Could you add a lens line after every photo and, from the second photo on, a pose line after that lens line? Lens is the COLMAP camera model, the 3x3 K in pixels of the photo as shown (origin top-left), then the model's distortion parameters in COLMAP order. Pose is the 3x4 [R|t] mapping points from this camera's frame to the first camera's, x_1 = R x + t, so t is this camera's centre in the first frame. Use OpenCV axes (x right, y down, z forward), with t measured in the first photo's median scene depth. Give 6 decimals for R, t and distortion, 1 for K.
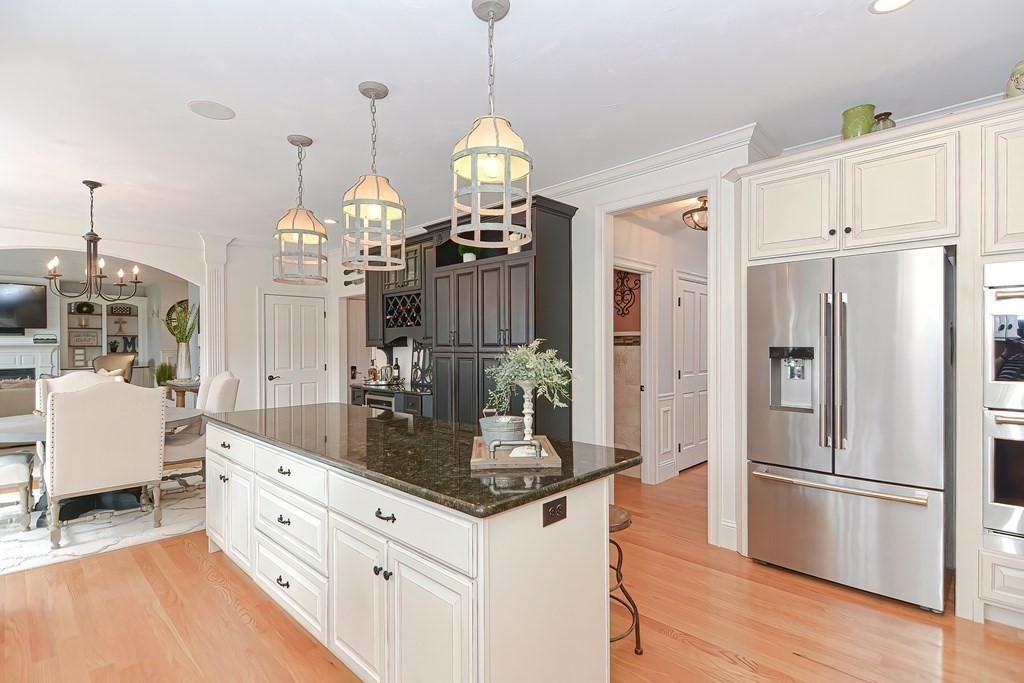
lens RADIAL K [[492.2, 0, 510.9], [0, 492.2, 343.6], [0, 0, 1]] dist [0.017397, -0.013837]
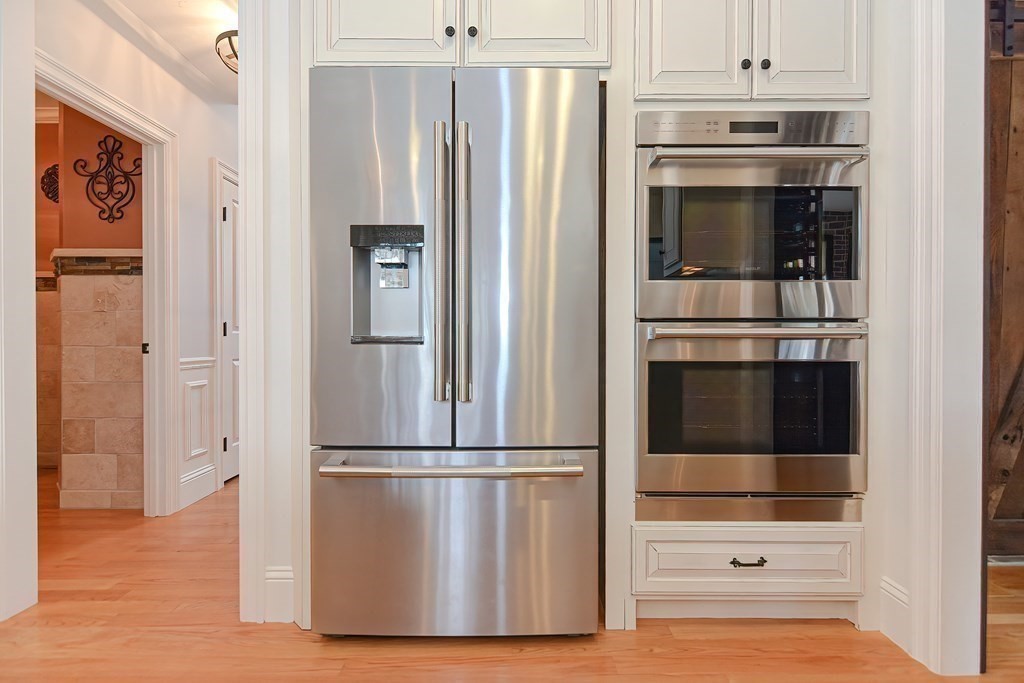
lens RADIAL K [[492.2, 0, 510.9], [0, 492.2, 343.6], [0, 0, 1]] dist [0.017397, -0.013837]
pose [[0.716218, -0.007089, 0.697841, 0.280895], [-0.002561, 0.999915, 0.012785, 0.126409], [-0.697872, -0.010944, 0.716139, 0.507367]]
